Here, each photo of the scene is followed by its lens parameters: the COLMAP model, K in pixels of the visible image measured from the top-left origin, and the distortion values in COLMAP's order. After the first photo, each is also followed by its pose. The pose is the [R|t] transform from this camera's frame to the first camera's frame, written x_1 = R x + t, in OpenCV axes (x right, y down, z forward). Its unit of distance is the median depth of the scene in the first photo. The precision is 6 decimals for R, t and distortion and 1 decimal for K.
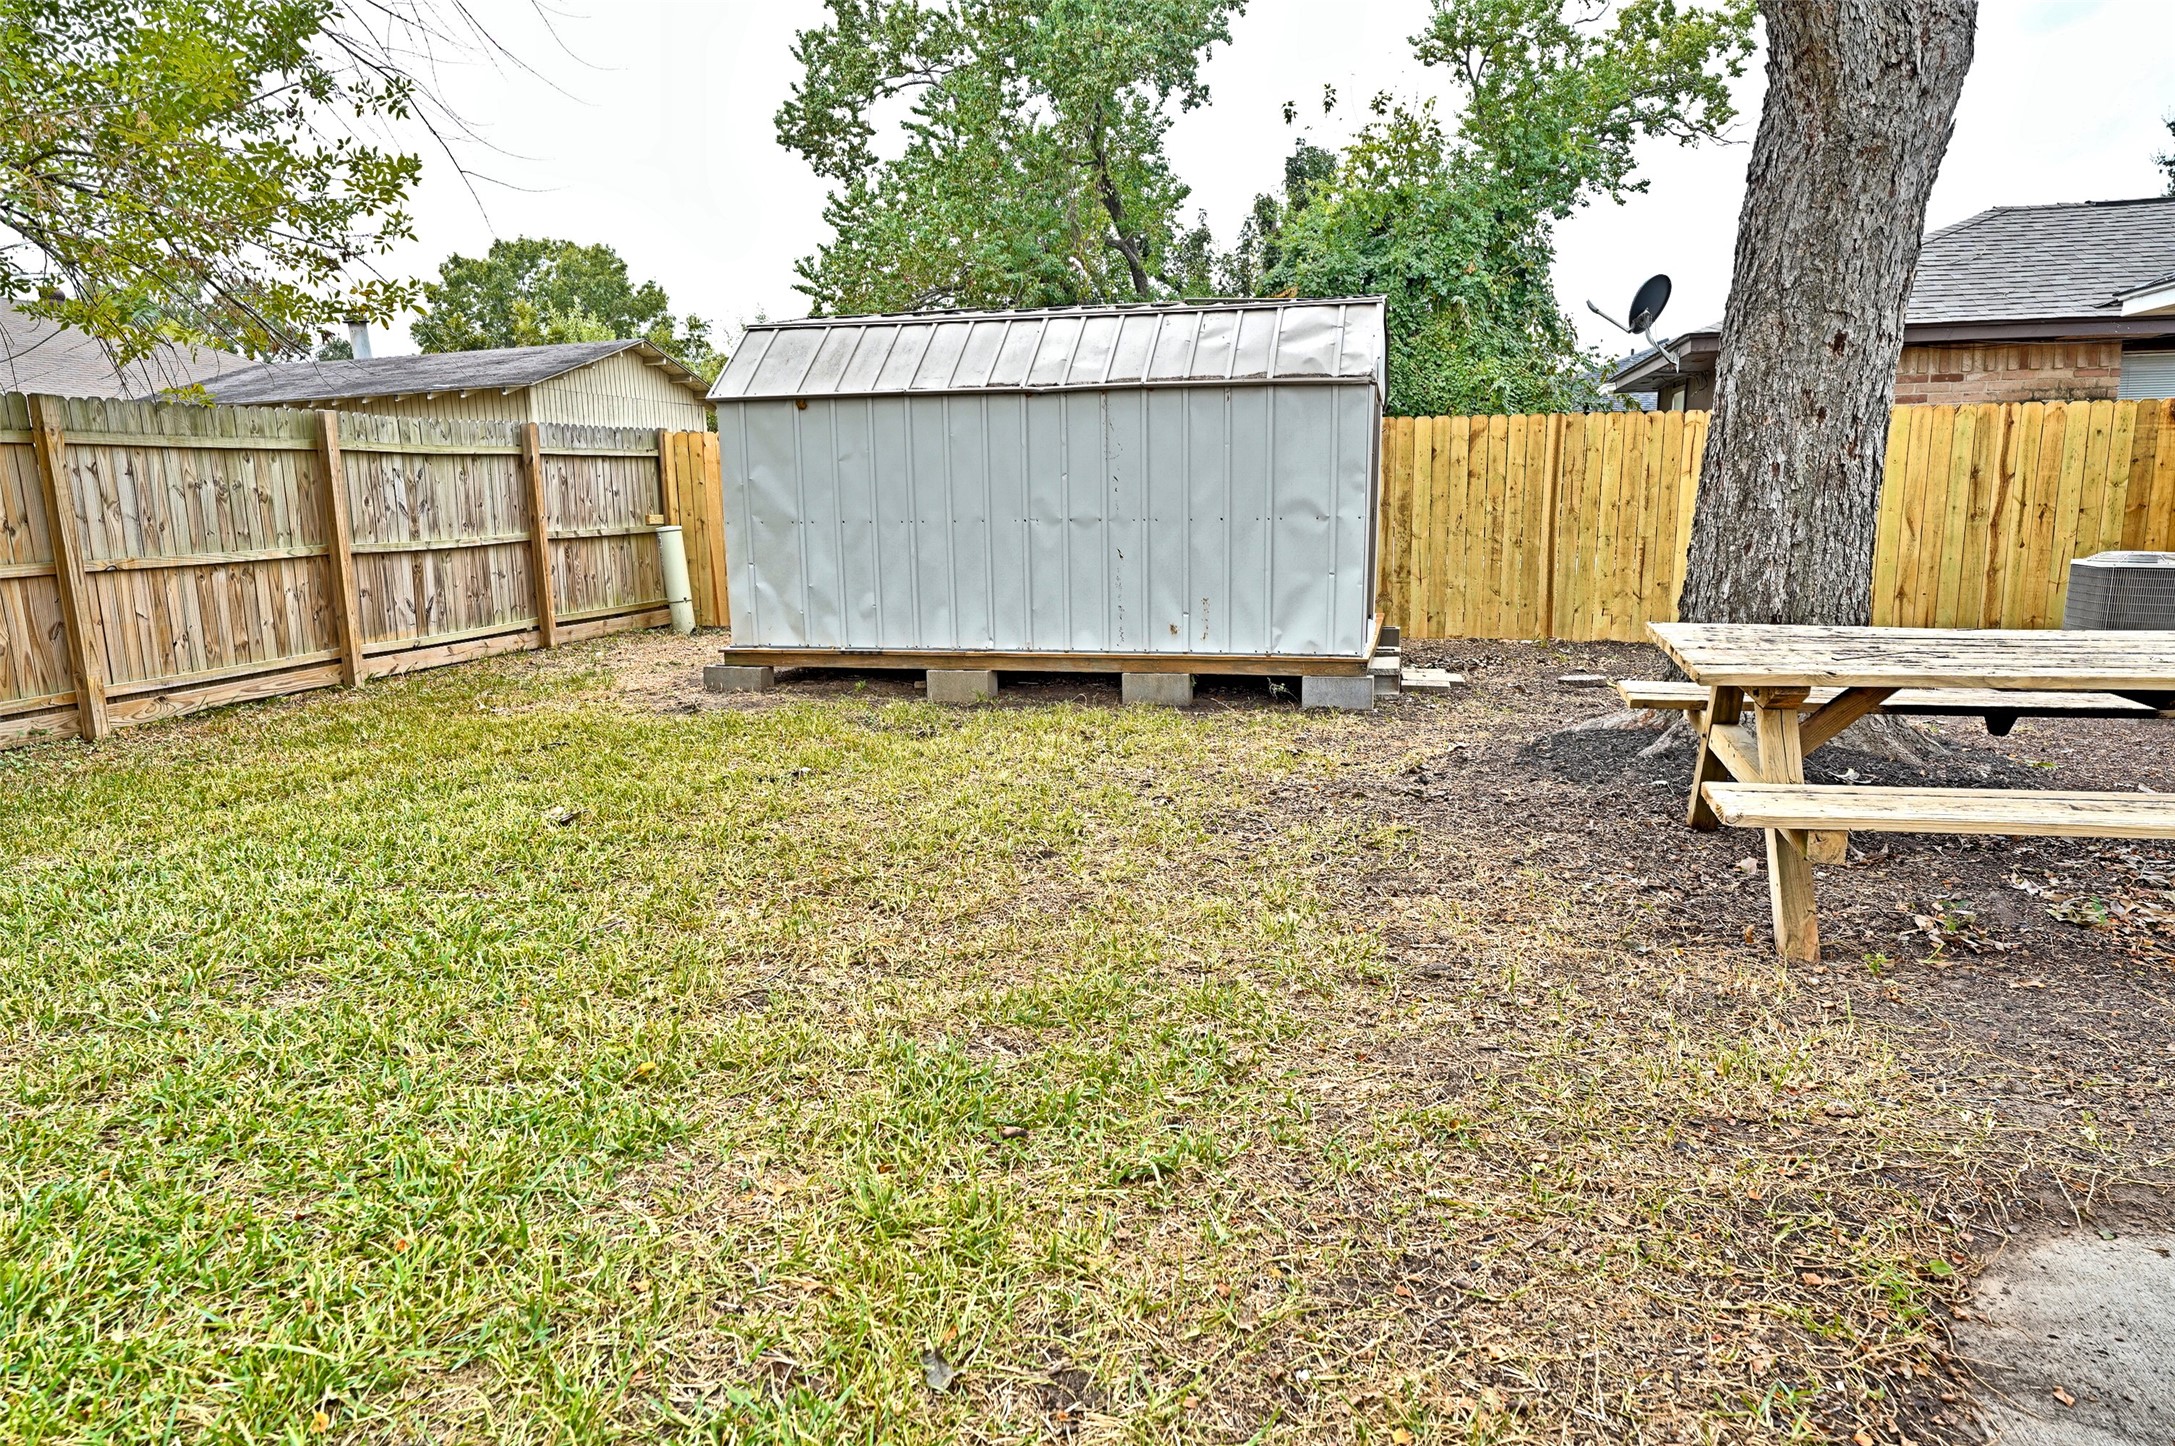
lens RADIAL K [[1401.2, 0, 1087.5], [0, 1401.2, 723.0], [0, 0, 1]] dist [0.025956, -0.001692]
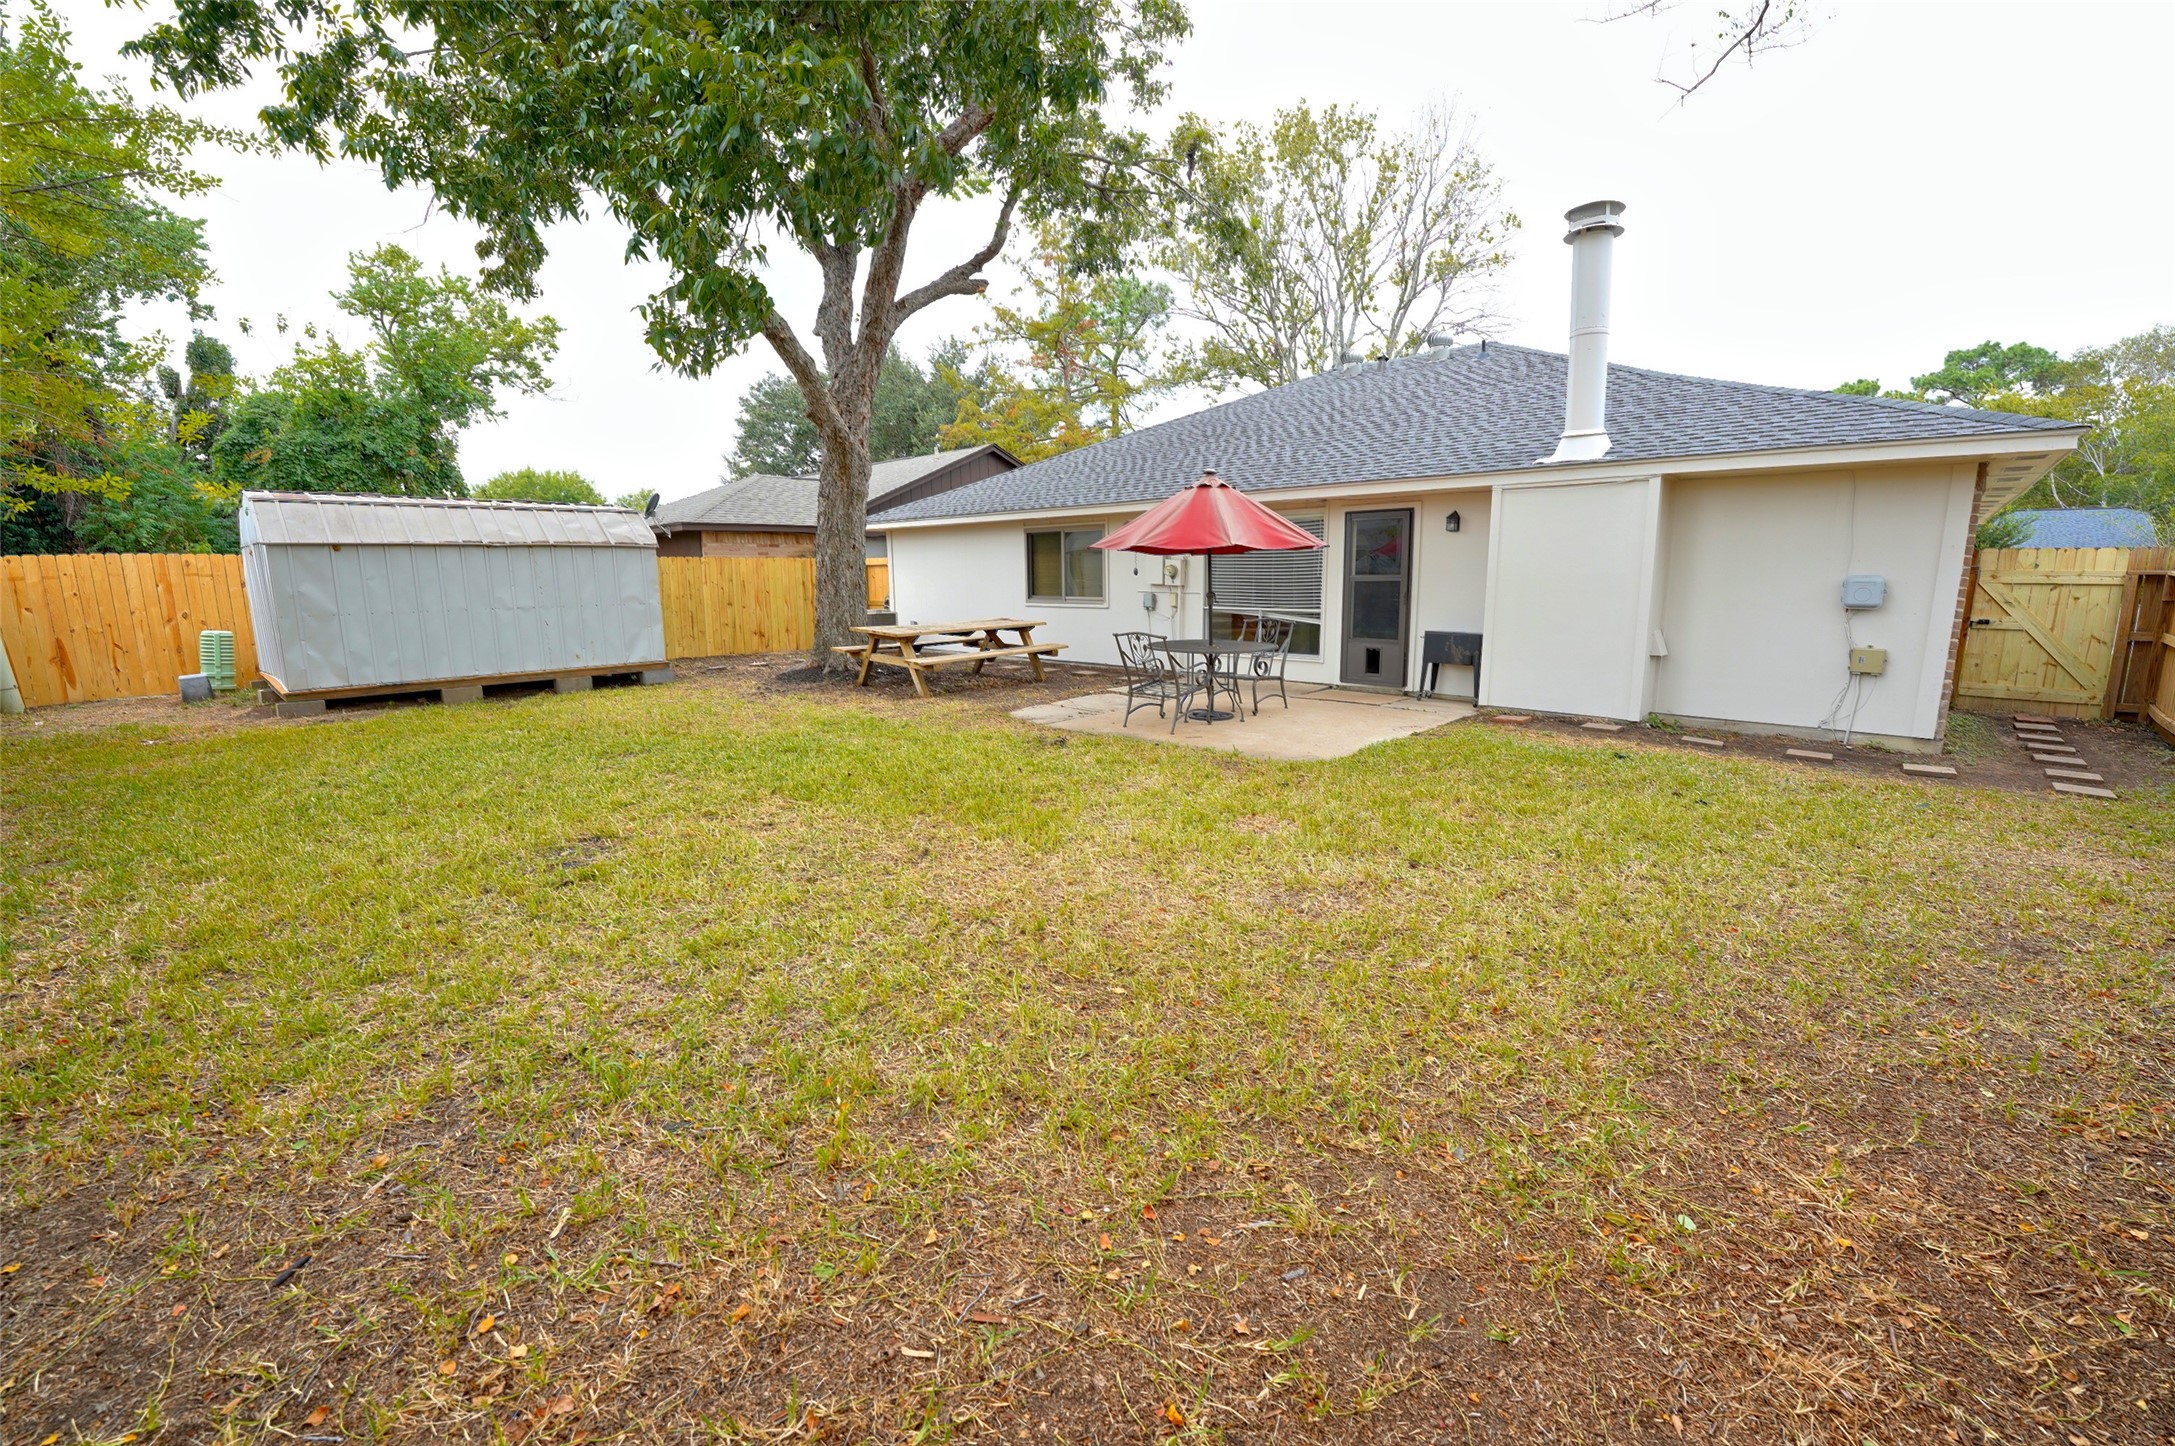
lens RADIAL K [[910.9, 0, 1087.5], [0, 910.9, 723.0], [0, 0, 1]] dist [0.000398, 0.000351]
pose [[0.499405, -0.137349, 0.855412, -0.283697], [0.154057, 0.985697, 0.068327, 0.022206], [-0.852561, 0.097659, 0.513422, -0.144230]]
